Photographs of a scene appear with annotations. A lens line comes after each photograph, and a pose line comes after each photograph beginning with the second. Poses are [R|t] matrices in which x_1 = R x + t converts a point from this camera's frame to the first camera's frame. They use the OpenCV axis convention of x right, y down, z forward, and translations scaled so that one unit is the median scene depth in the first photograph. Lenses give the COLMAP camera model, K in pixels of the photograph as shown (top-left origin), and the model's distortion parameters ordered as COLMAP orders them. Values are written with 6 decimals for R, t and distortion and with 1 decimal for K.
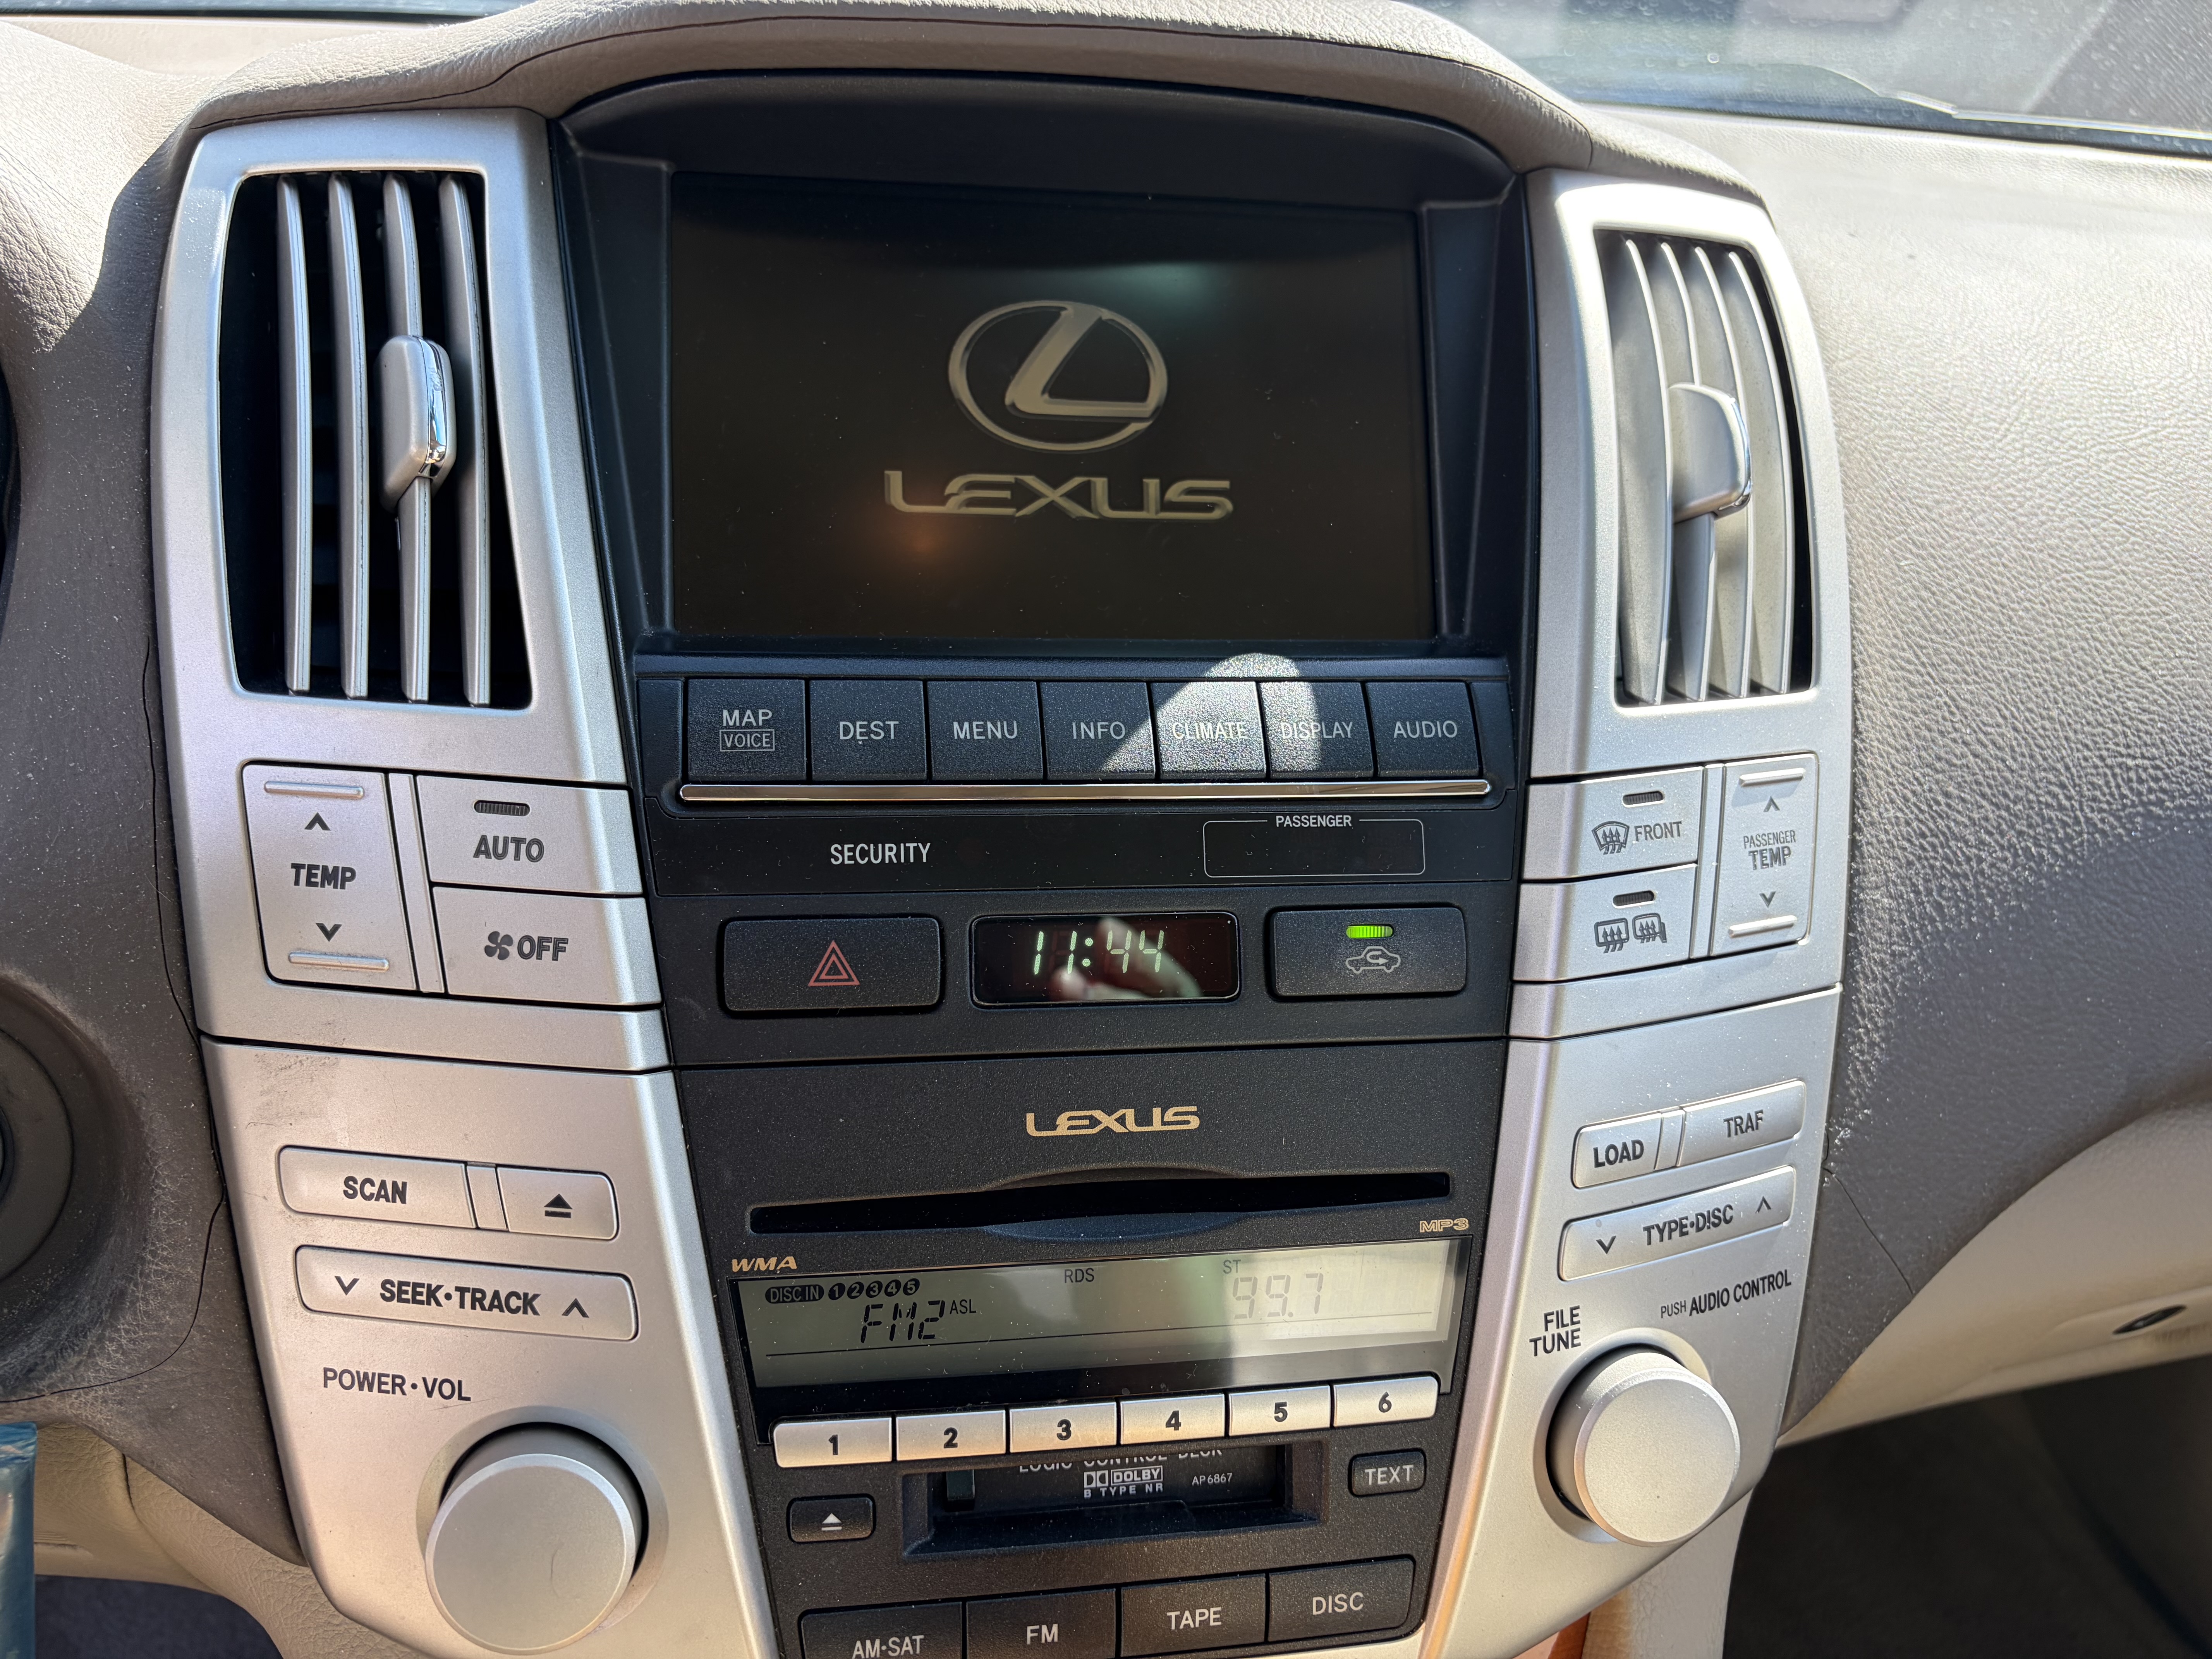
lens RADIAL K [[1690.7, 0, 1115.9], [0, 1690.7, 824.5], [0, 0, 1]] dist [0.033007, -0.050412]
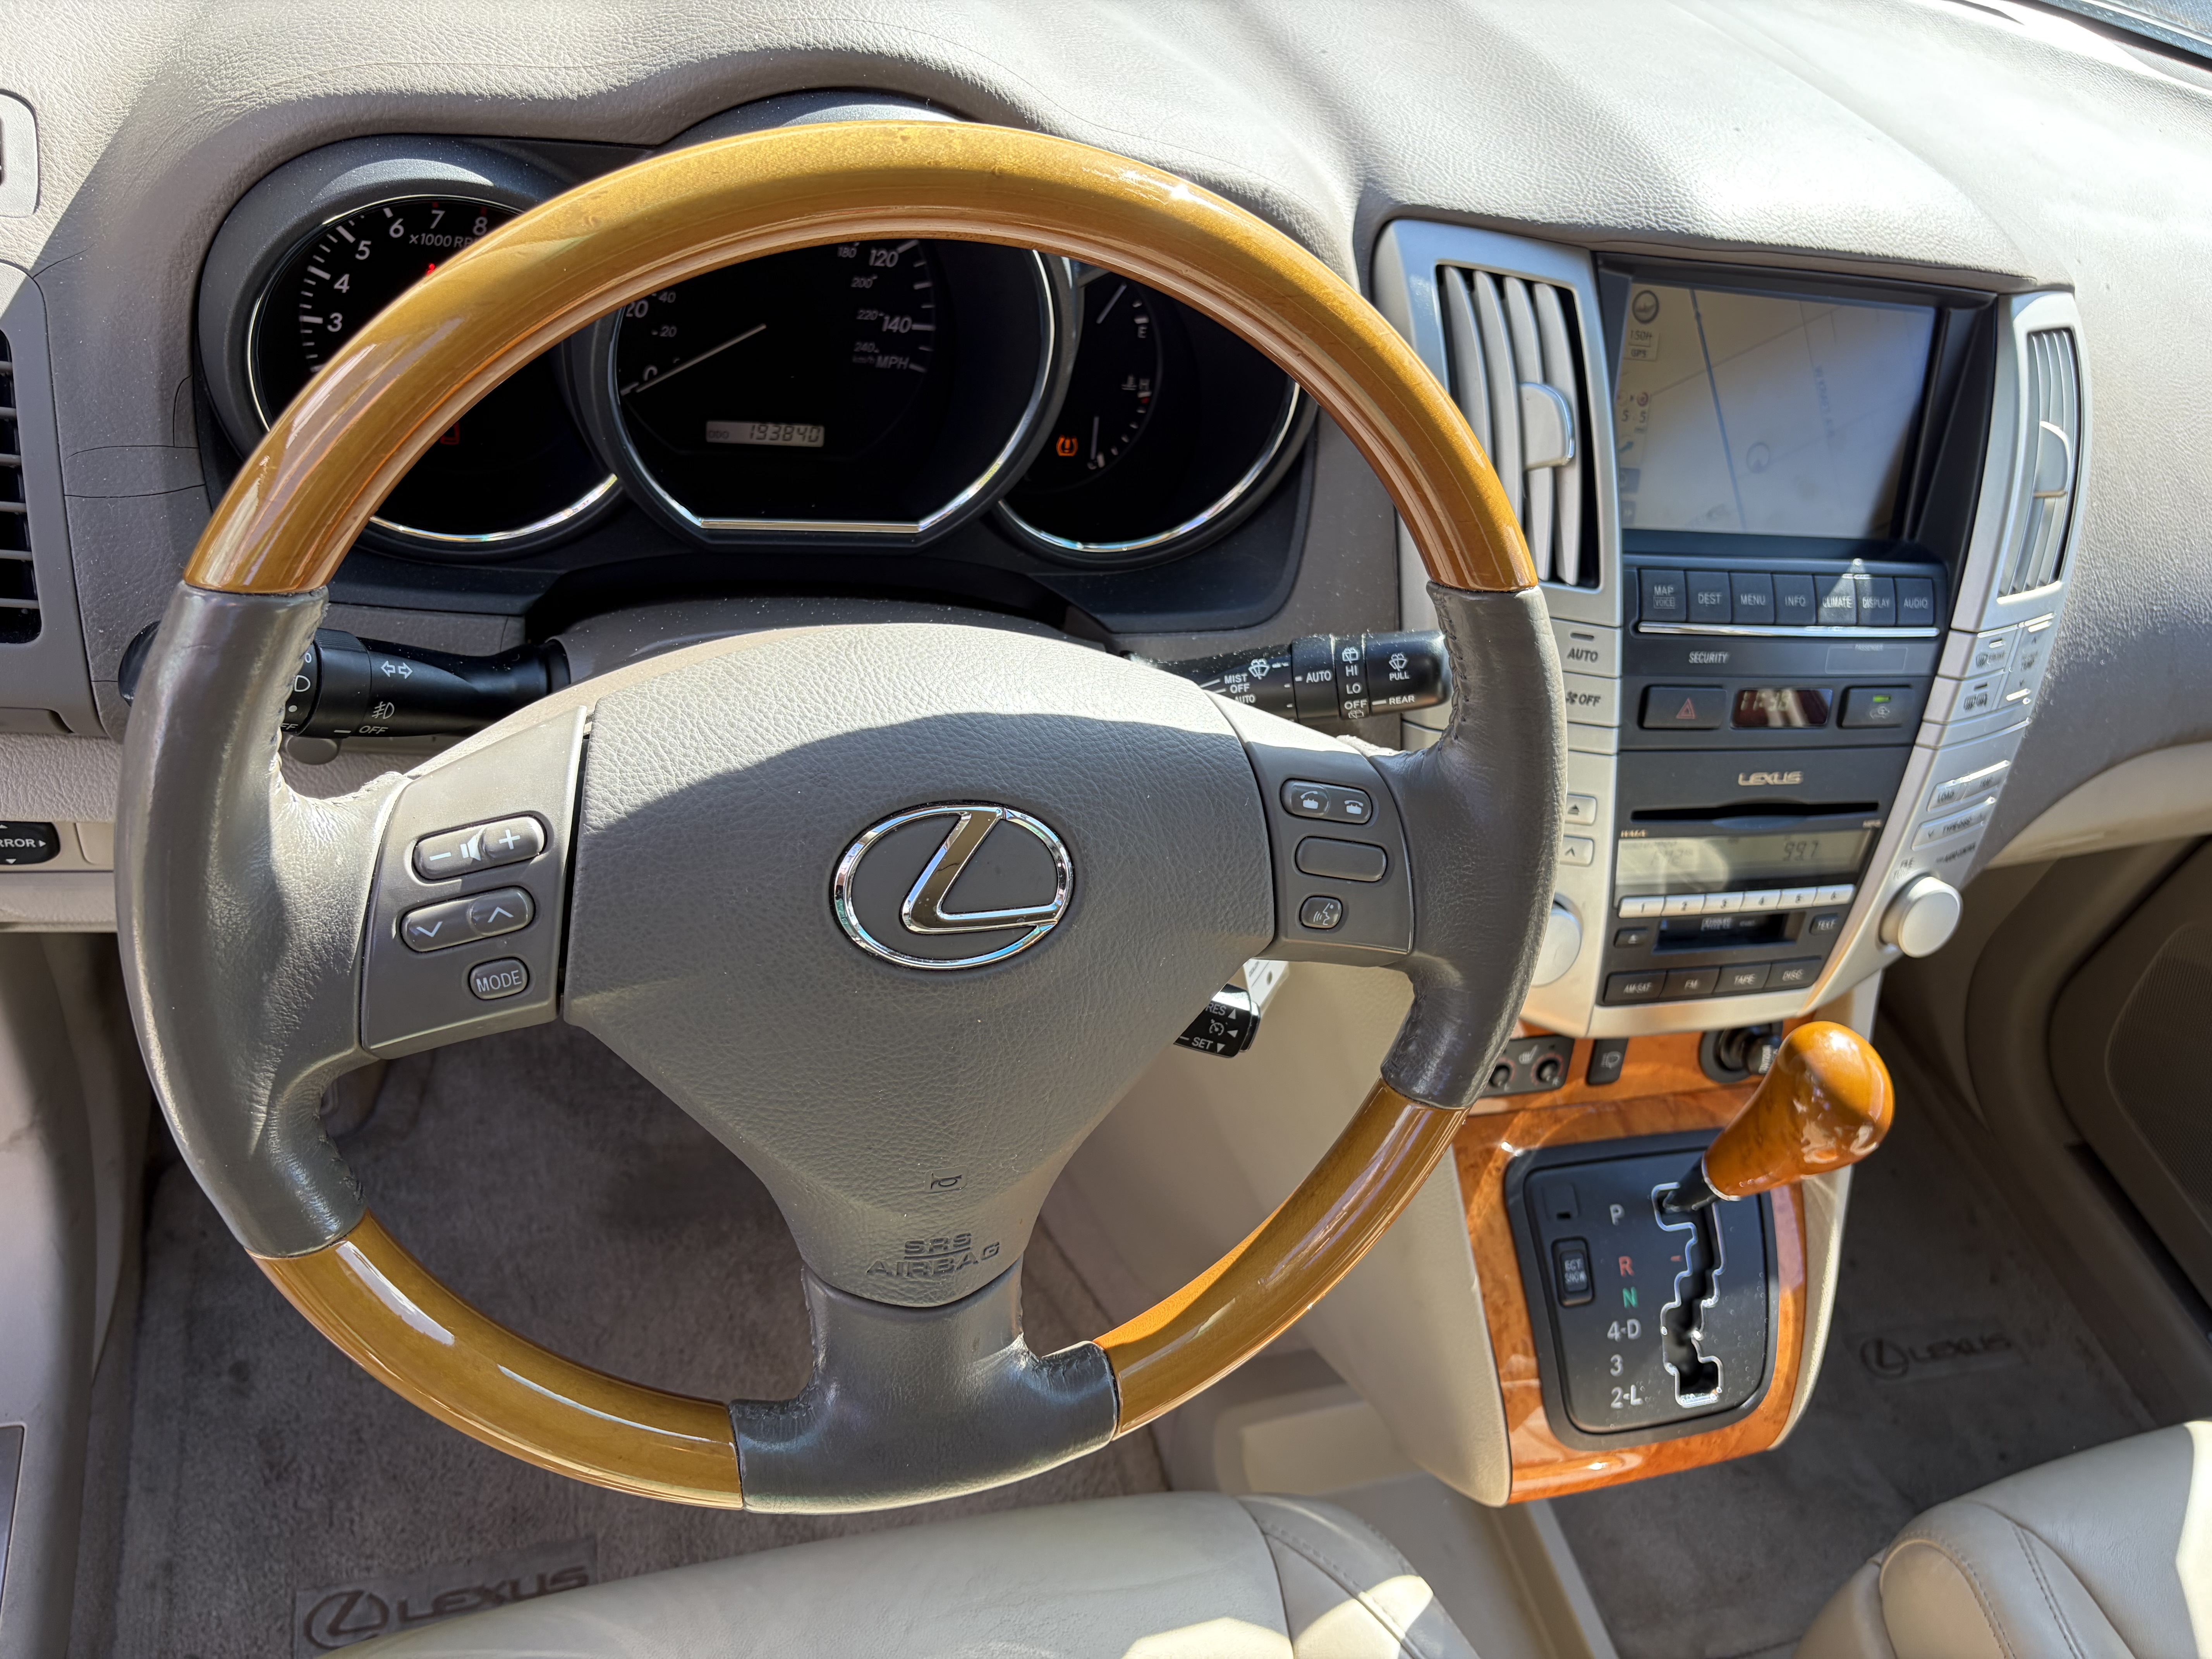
lens RADIAL K [[1690.7, 0, 1086.4], [0, 1690.7, 842.9], [0, 0, 1]] dist [0.033007, -0.050412]
pose [[0.978416, 0.041502, 0.202435, -1.284934], [-0.109427, 0.935056, 0.337188, -0.388275], [-0.175294, -0.352062, 0.919415, -0.904966]]
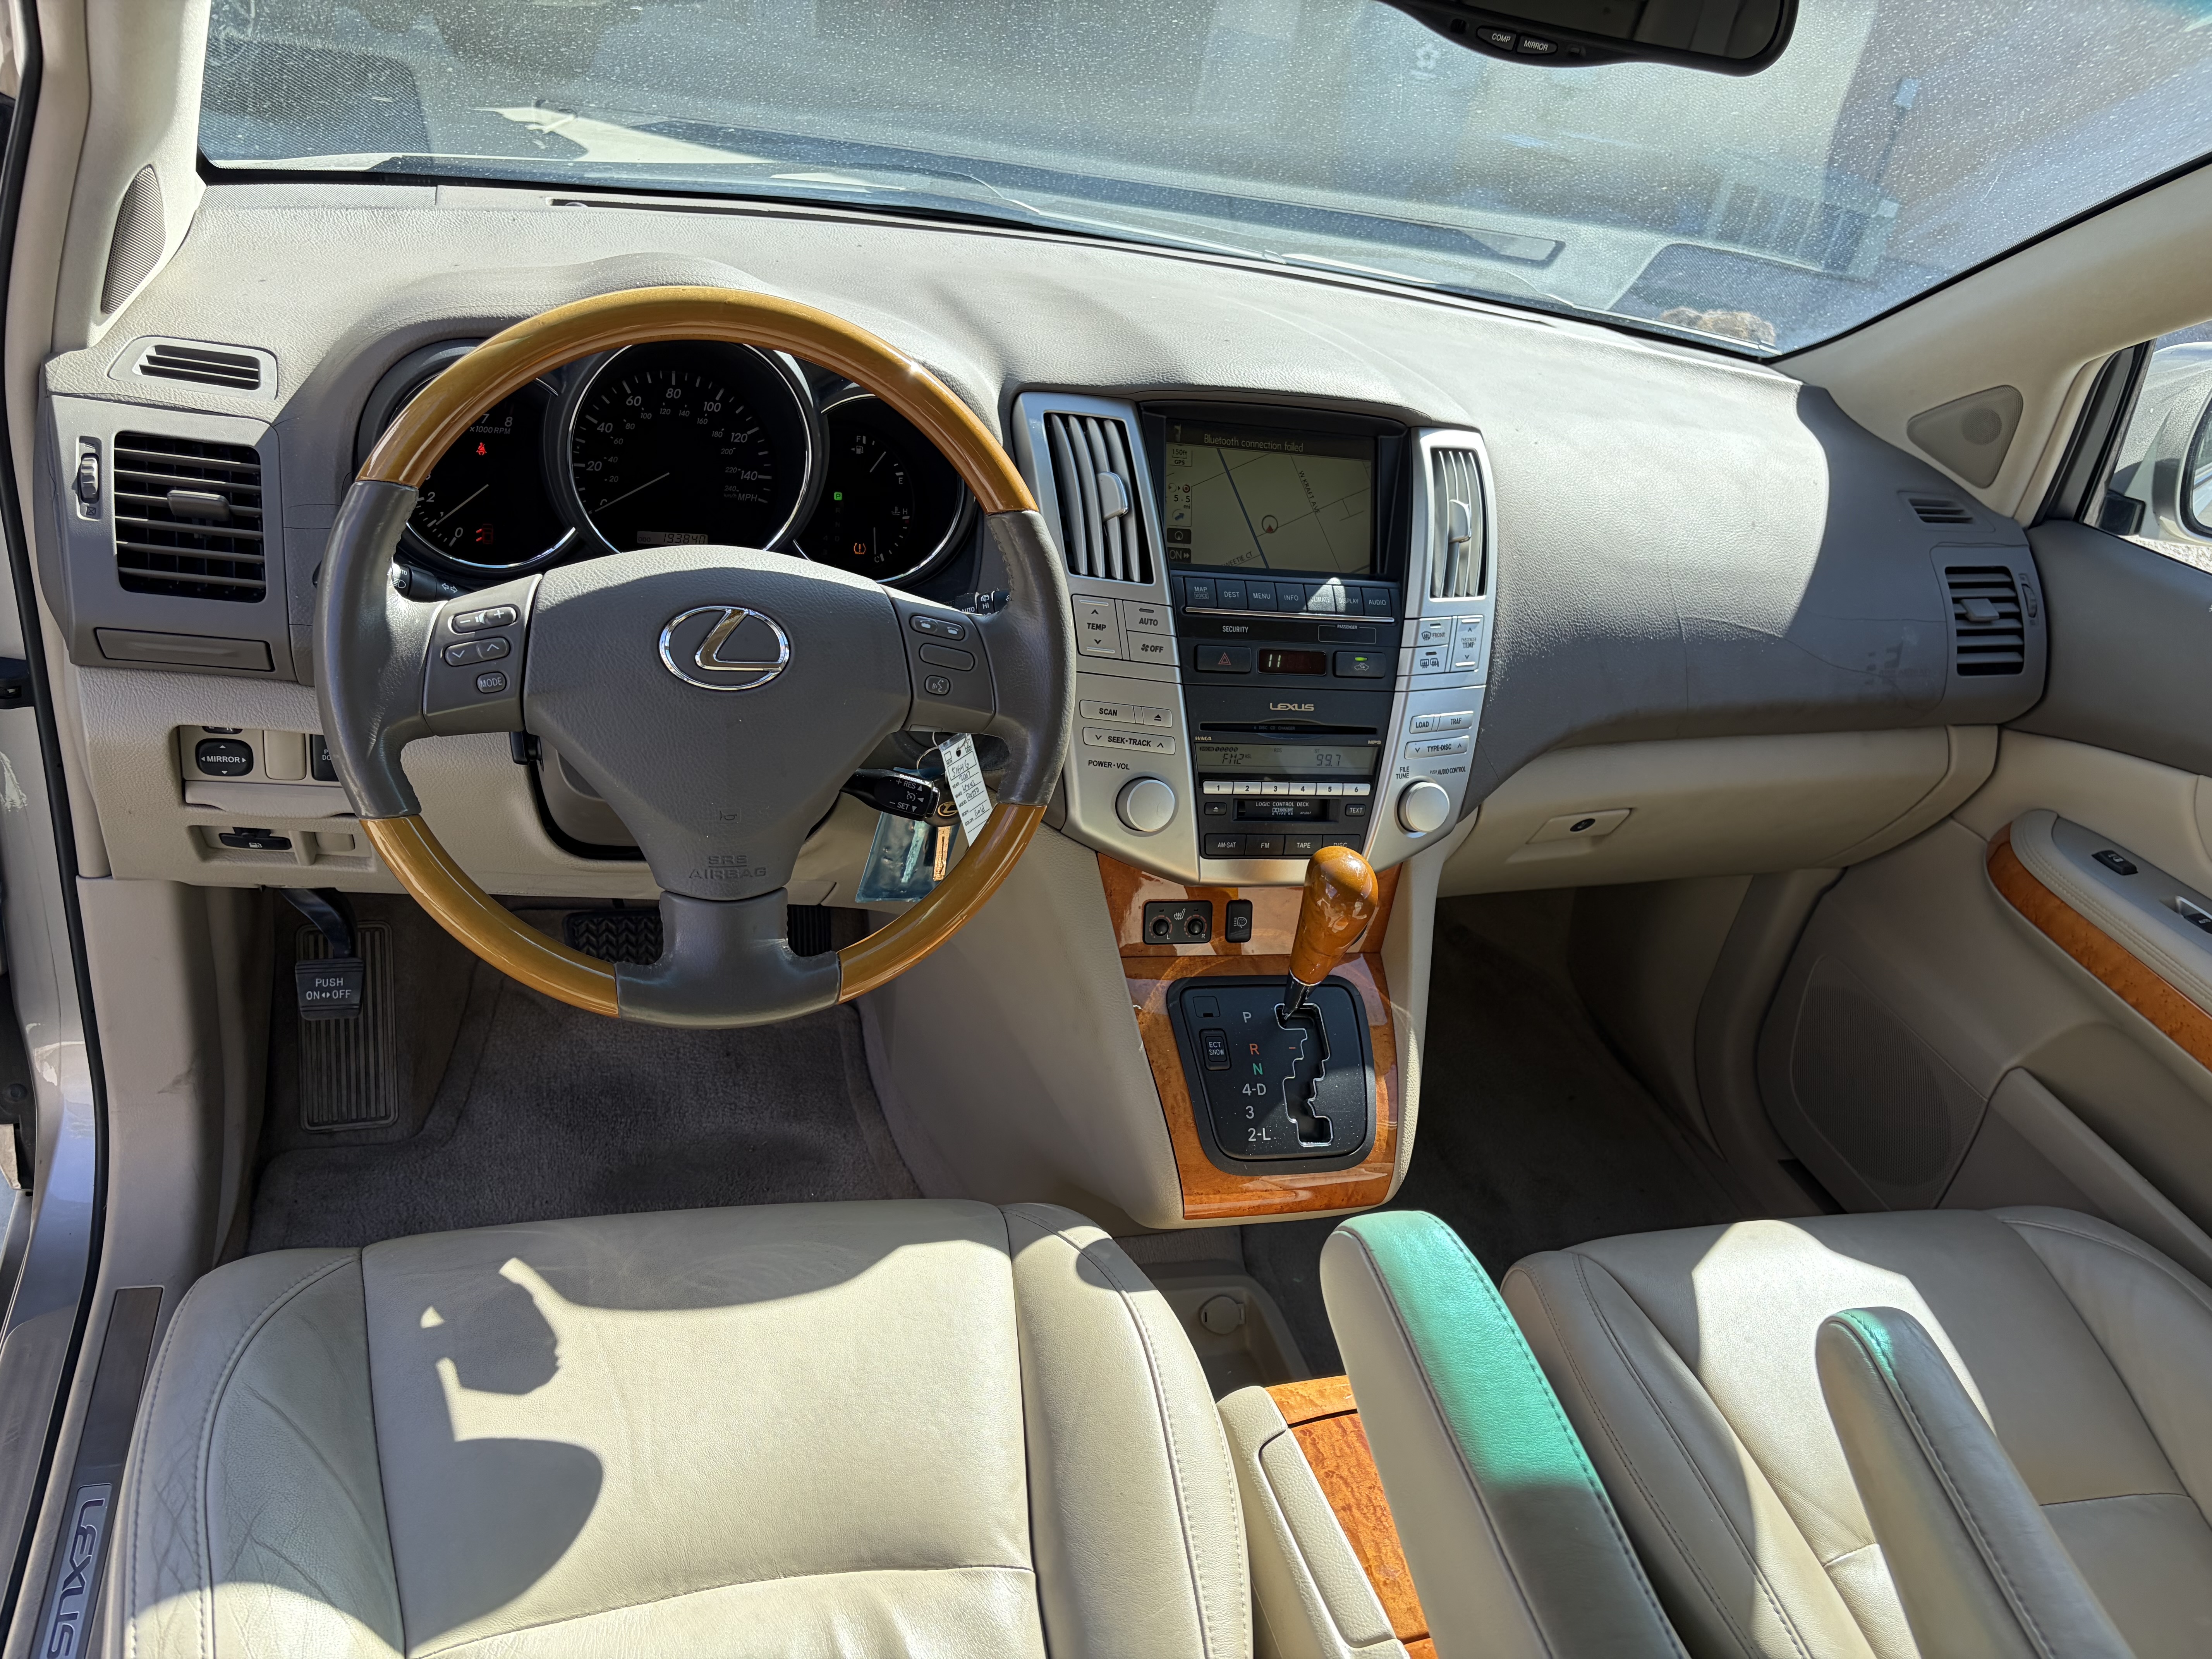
lens RADIAL K [[1690.7, 0, 1090.2], [0, 1690.7, 838.2], [0, 0, 1]] dist [0.033007, -0.050412]
pose [[0.986269, 0.032563, 0.161905, -0.963625], [-0.048294, 0.994382, 0.094196, 0.129218], [-0.157928, -0.100722, 0.982300, -2.414553]]
